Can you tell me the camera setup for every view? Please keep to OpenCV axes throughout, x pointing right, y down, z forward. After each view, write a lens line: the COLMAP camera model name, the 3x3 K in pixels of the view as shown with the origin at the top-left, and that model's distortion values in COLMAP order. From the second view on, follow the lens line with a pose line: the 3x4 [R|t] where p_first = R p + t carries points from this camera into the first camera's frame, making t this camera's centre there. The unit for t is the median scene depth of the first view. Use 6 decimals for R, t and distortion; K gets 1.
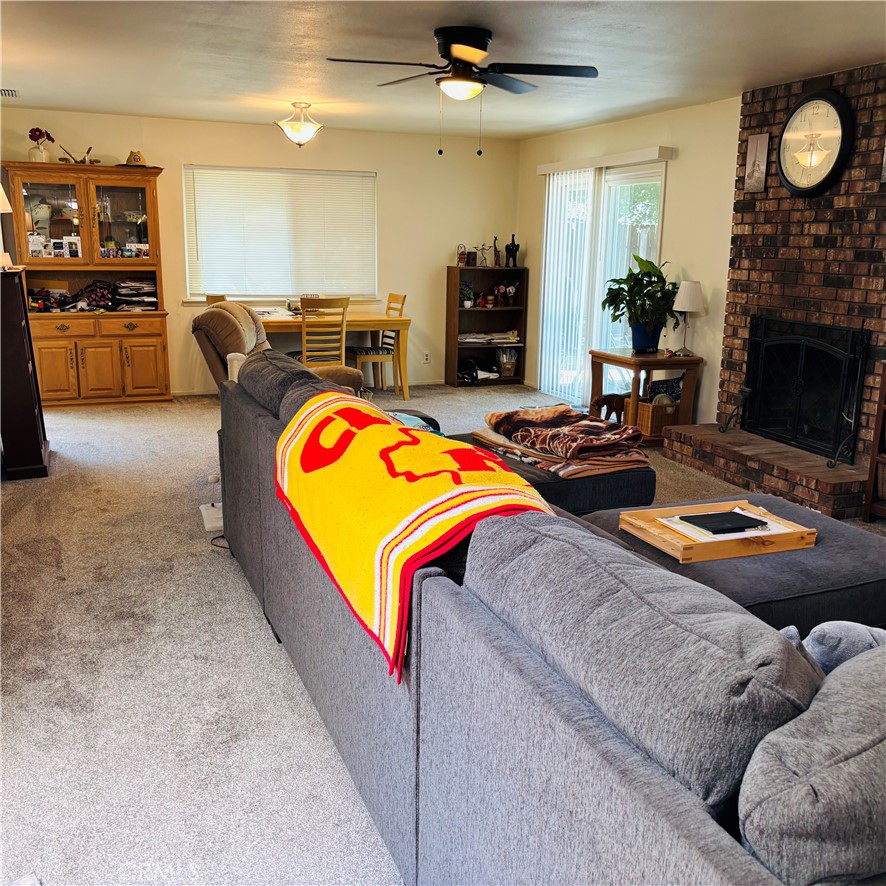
lens RADIAL K [[892.6, 0, 441.8], [0, 892.6, 445.7], [0, 0, 1]] dist [0.017376, 0.000000]
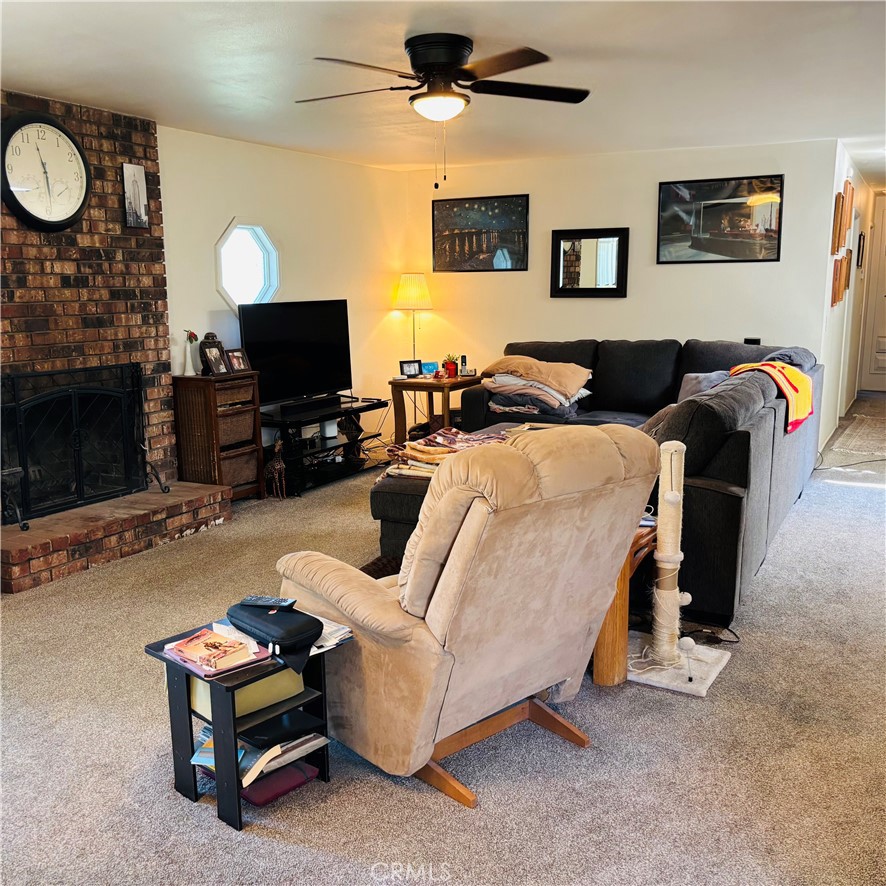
lens RADIAL K [[892.6, 0, 442.4], [0, 892.6, 441.7], [0, 0, 1]] dist [0.017376, 0.000000]
pose [[-0.645840, -0.128741, 0.752540, -0.554894], [0.186252, 0.929332, 0.318830, -0.304149], [-0.740406, 0.346075, -0.576221, 1.337100]]
